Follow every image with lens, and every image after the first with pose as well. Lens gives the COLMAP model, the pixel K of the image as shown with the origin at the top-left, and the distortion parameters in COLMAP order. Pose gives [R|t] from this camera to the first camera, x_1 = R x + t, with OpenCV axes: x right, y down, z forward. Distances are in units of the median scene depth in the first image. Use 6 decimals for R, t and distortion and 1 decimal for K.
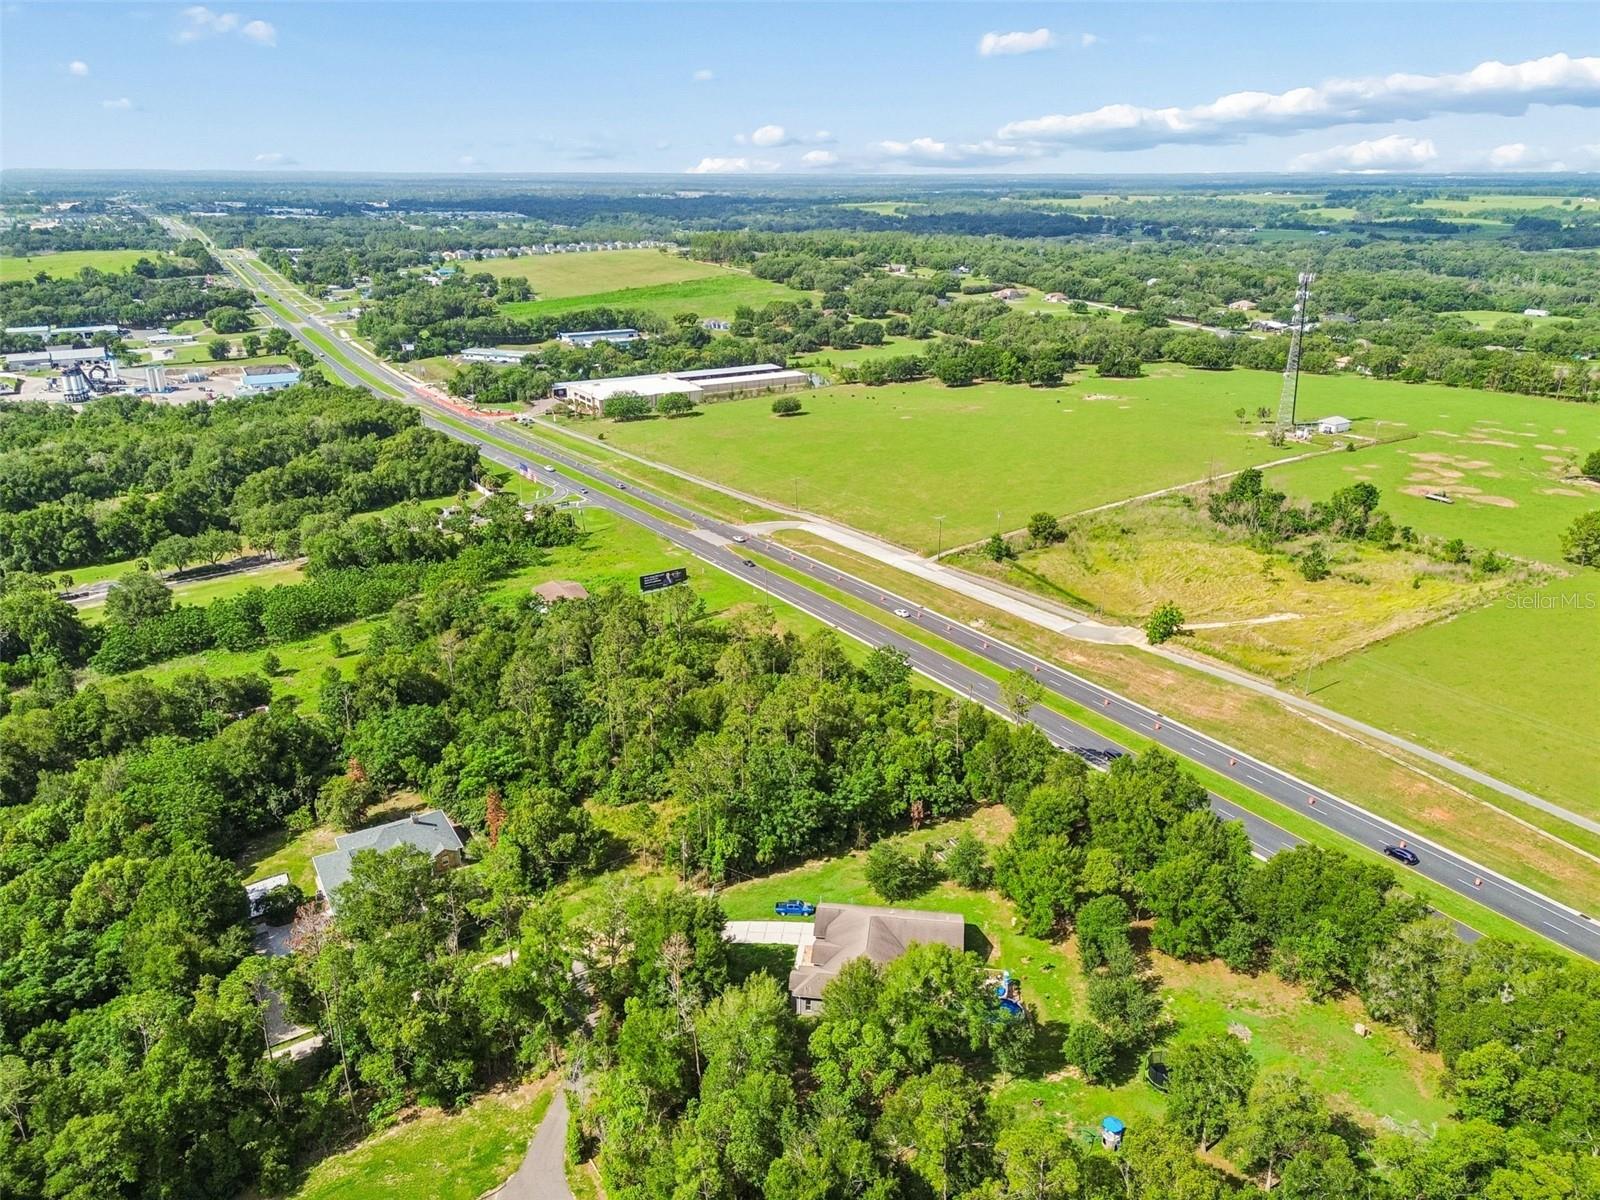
lens RADIAL K [[1138.6, 0, 804.3], [0, 1138.6, 602.0], [0, 0, 1]] dist [0.066710, -0.057680]
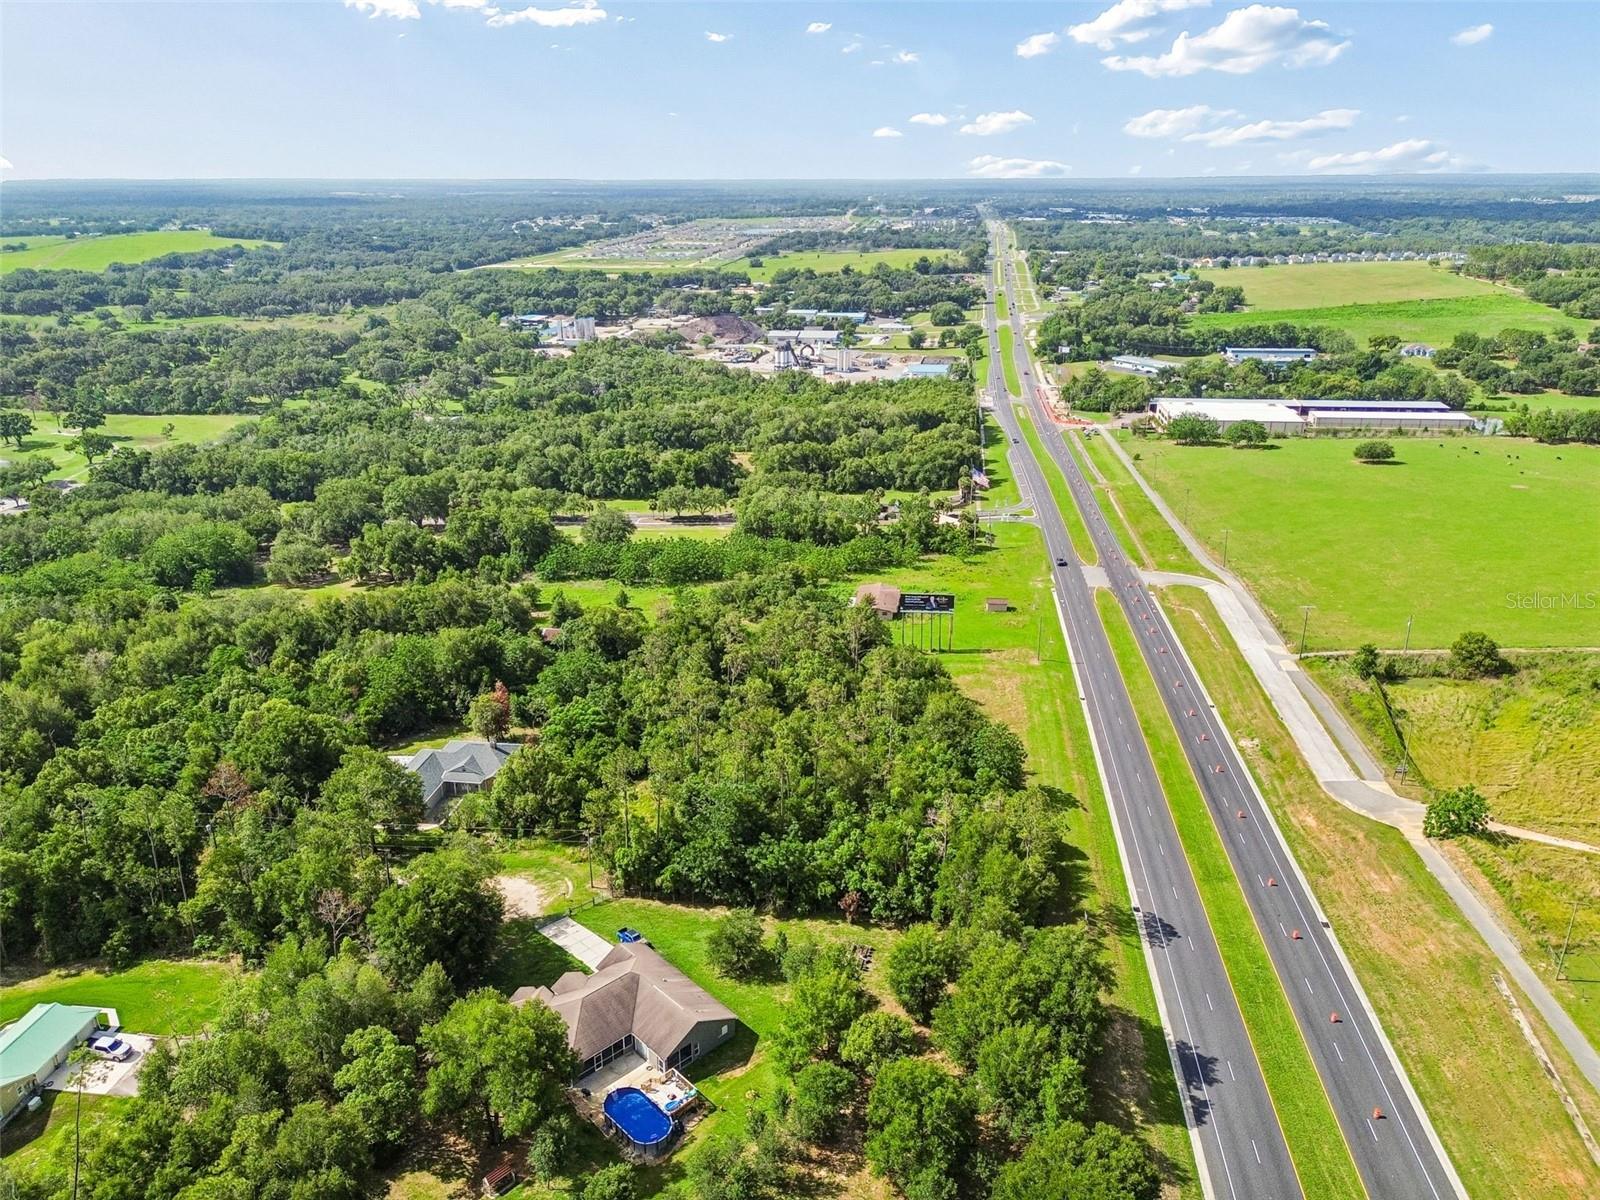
lens RADIAL K [[1138.6, 0, 804.3], [0, 1138.6, 602.0], [0, 0, 1]] dist [0.066710, -0.057680]
pose [[0.779065, 0.216139, -0.588507, 0.283068], [-0.218561, 0.973439, 0.068181, -0.049400], [0.587612, 0.075507, 0.805612, 0.132353]]
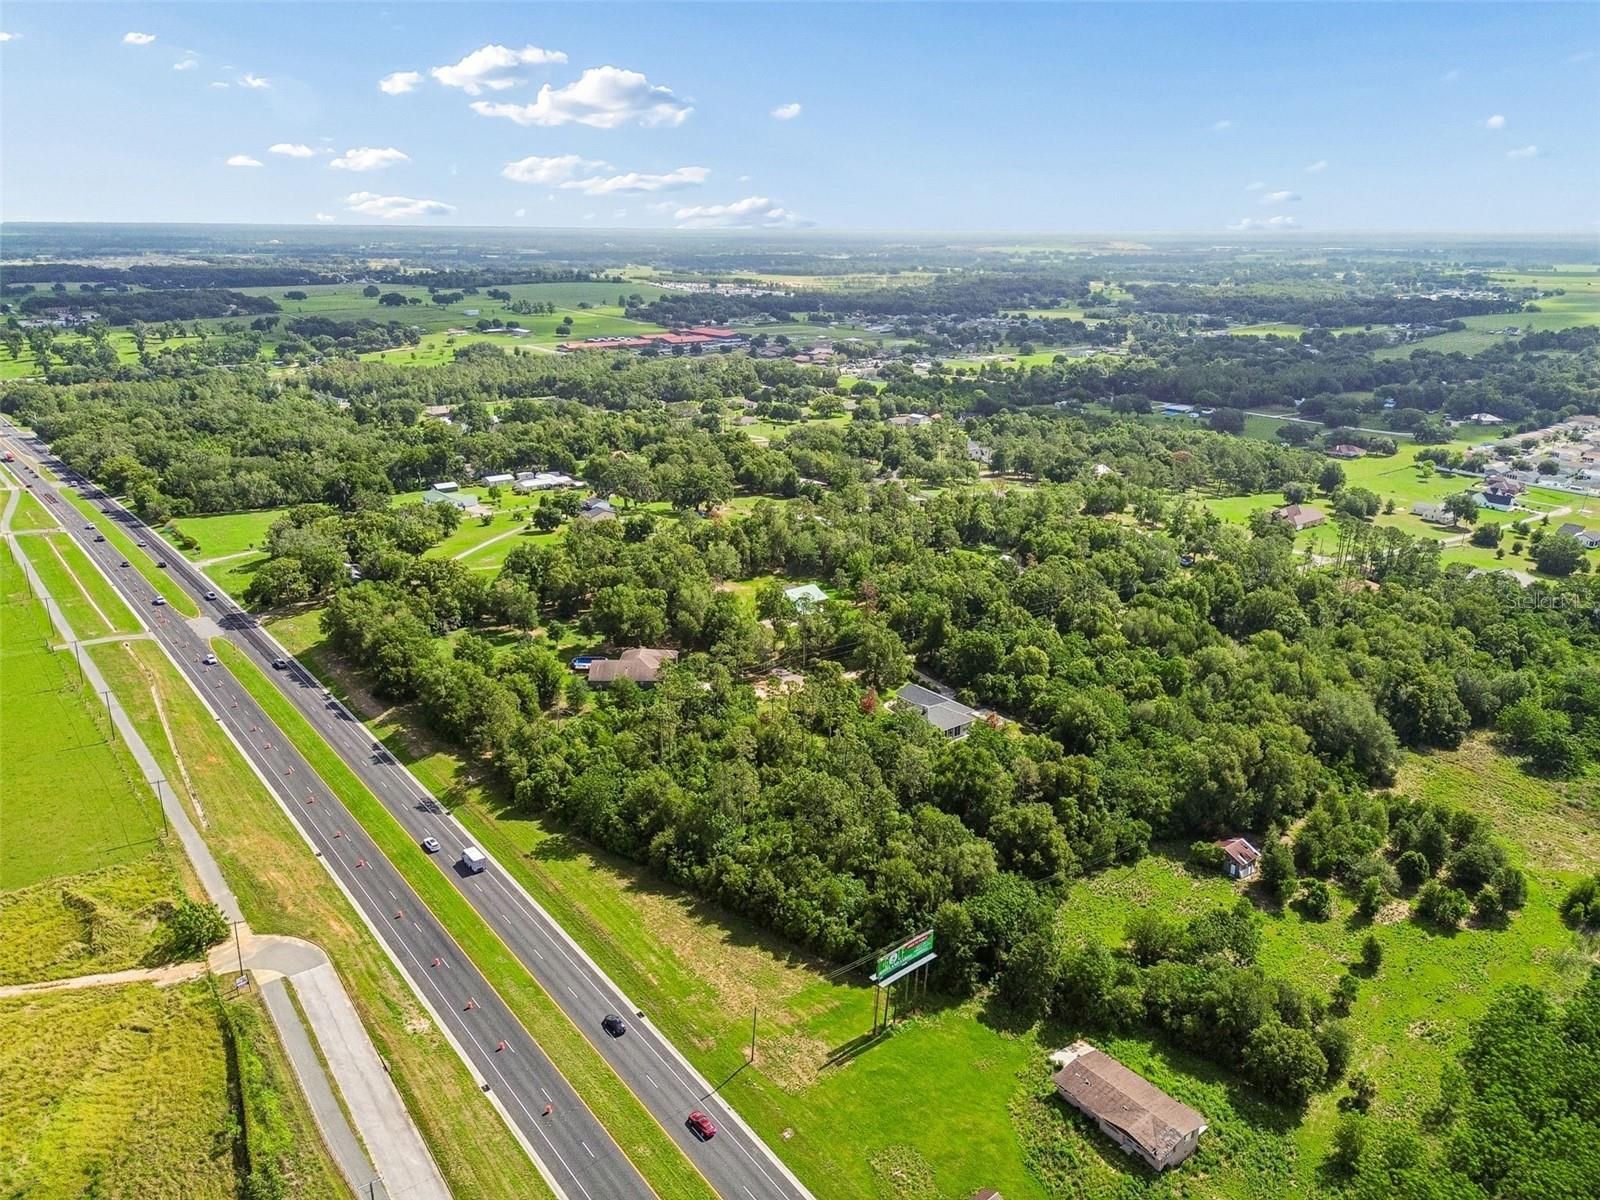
lens RADIAL K [[1128.5, 0, 804.5], [0, 1128.5, 600.3], [0, 0, 1]] dist [0.059160, -0.046425]
pose [[-0.991624, 0.032730, -0.124945, 0.005929], [-0.052879, 0.779700, 0.623916, -0.459111], [0.117840, 0.625297, -0.771439, 1.080651]]
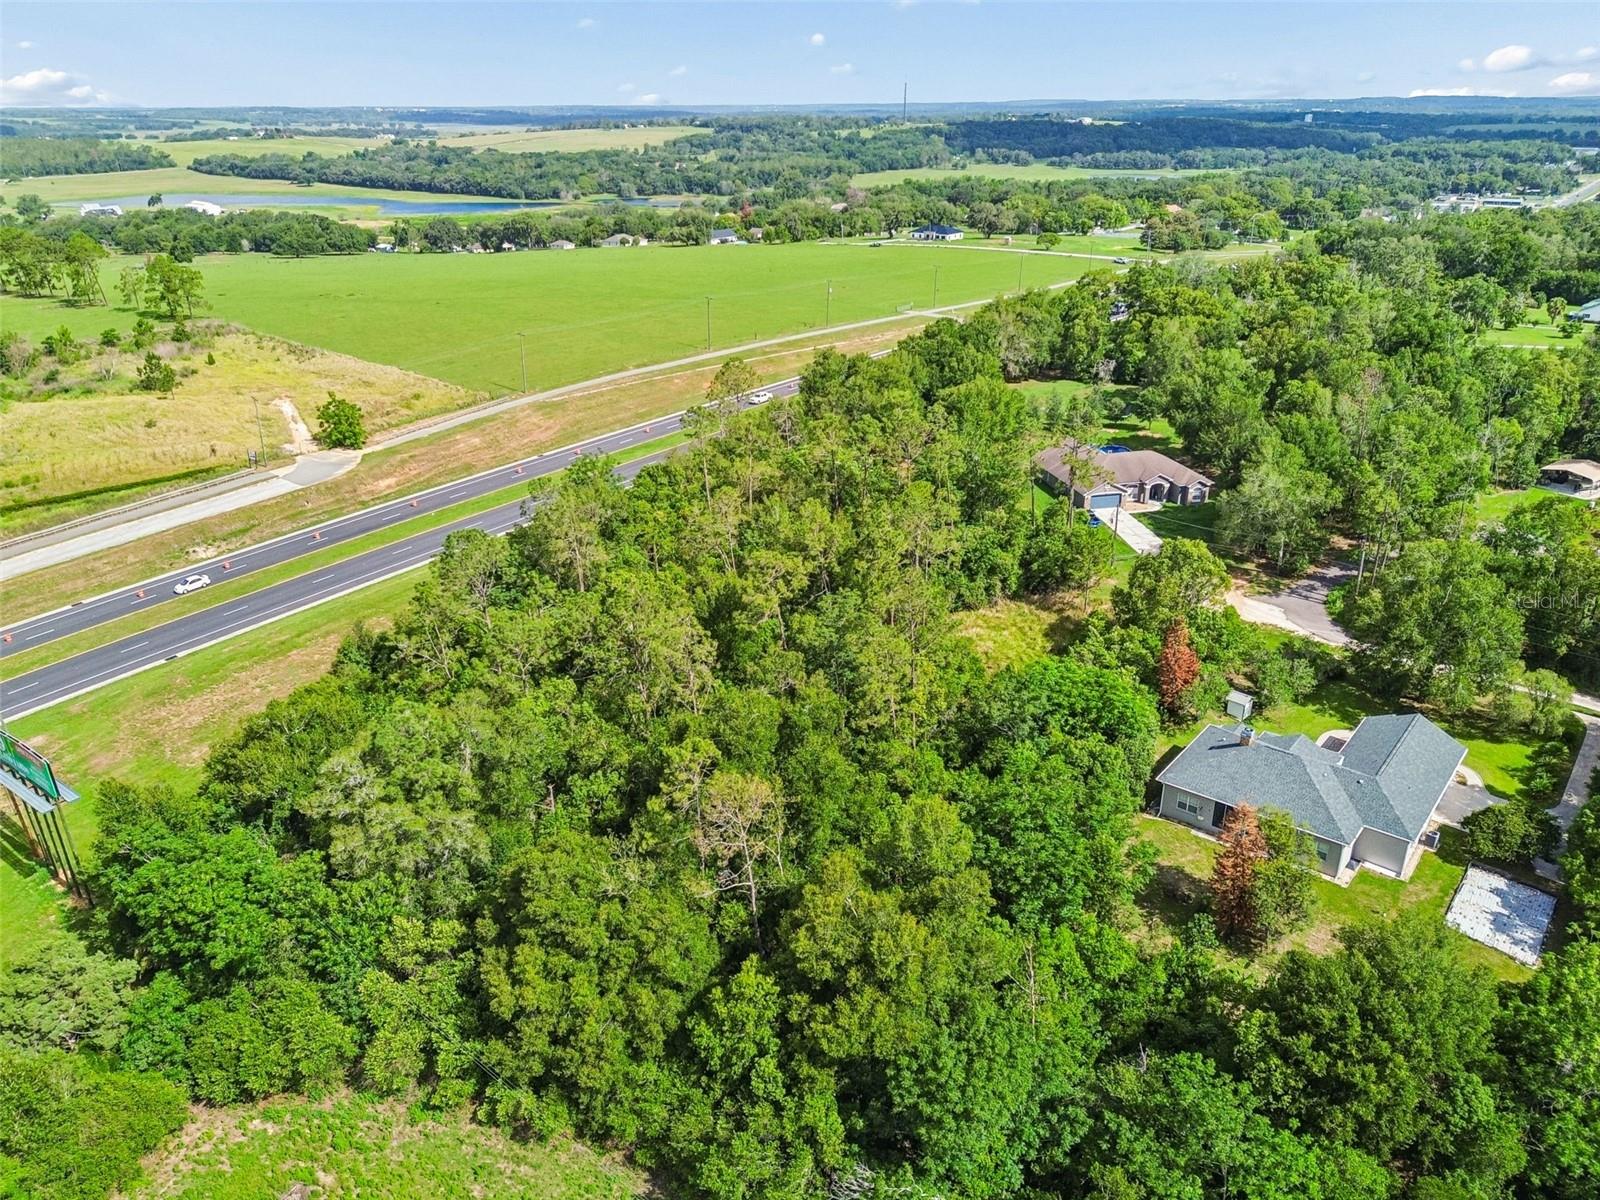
lens RADIAL K [[1145.9, 0, 804.3], [0, 1145.9, 600.2], [0, 0, 1]] dist [0.058584, -0.043175]
pose [[-0.346216, -0.372592, 0.860993, -0.386676], [0.335529, 0.807872, 0.484524, -0.117755], [-0.876102, 0.456638, -0.154683, 0.652124]]
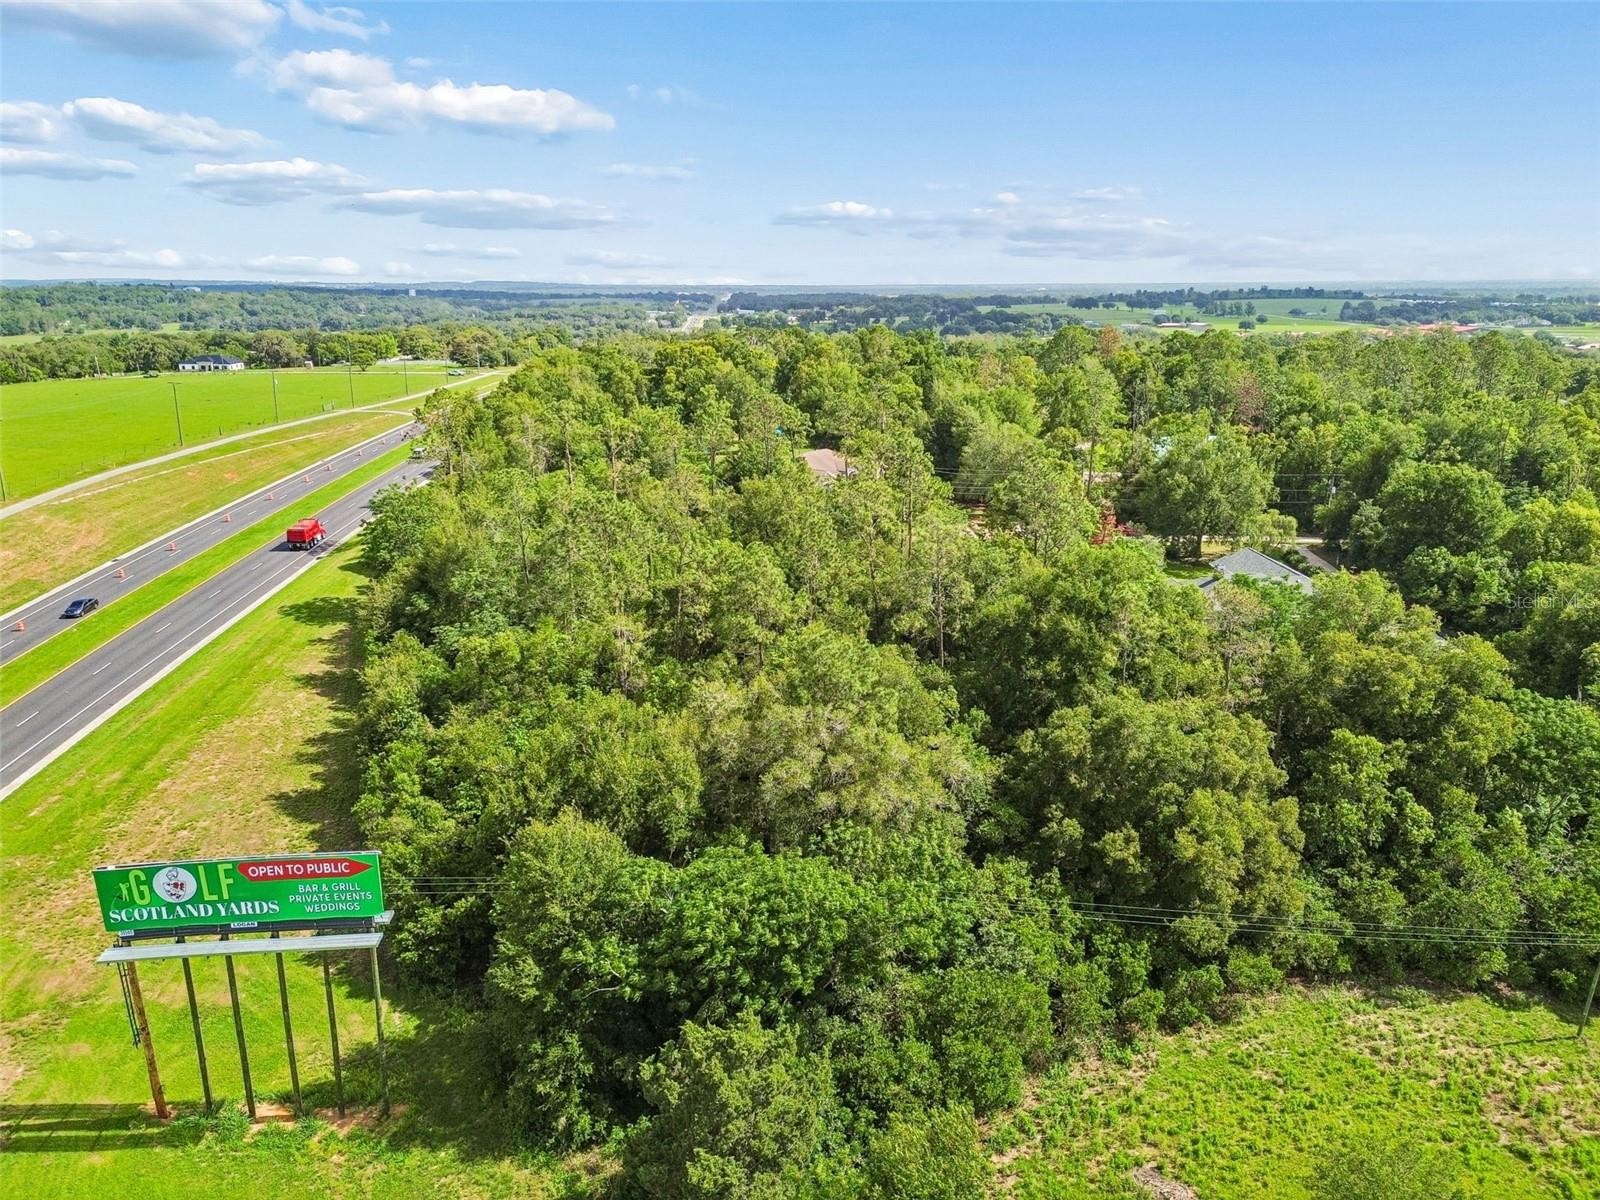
lens RADIAL K [[1133.0, 0, 800.0], [0, 1133.0, 600.0], [0, 0, 1]] dist [0.057288, -0.040716]
pose [[-0.878754, -0.129358, 0.459411, -0.229209], [0.168700, 0.816249, 0.552520, -0.120390], [-0.446466, 0.563032, -0.695459, 0.841378]]
